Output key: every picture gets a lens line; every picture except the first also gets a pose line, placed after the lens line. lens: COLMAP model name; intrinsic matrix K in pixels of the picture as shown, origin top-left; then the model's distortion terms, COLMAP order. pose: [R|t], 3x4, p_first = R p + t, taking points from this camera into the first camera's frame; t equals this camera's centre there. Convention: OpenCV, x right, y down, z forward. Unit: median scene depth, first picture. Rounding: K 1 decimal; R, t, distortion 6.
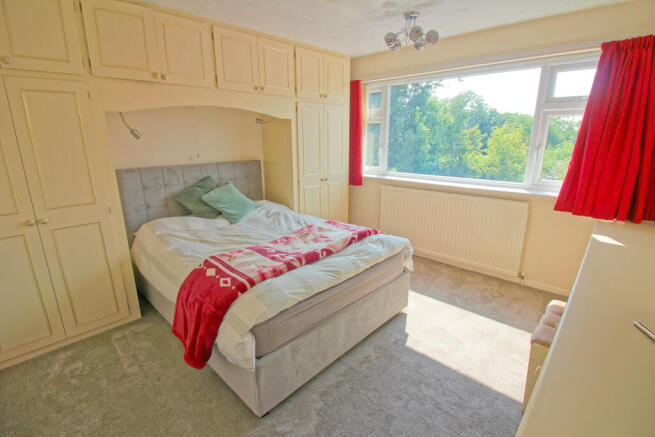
lens RADIAL K [[306.7, 0, 325.9], [0, 306.7, 217.2], [0, 0, 1]] dist [-0.013315, -0.003875]
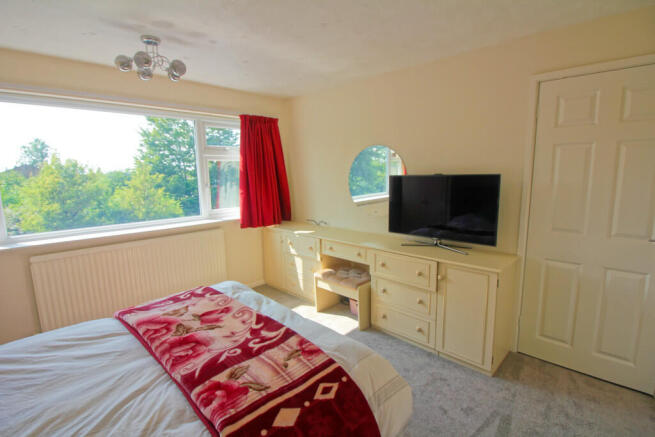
lens RADIAL K [[306.7, 0, 326.7], [0, 306.7, 220.5], [0, 0, 1]] dist [-0.013315, -0.003875]
pose [[0.019134, -0.146613, 0.989009, -0.688820], [0.270207, 0.953139, 0.136067, -0.166449], [-0.962612, 0.264634, 0.057853, 0.649444]]
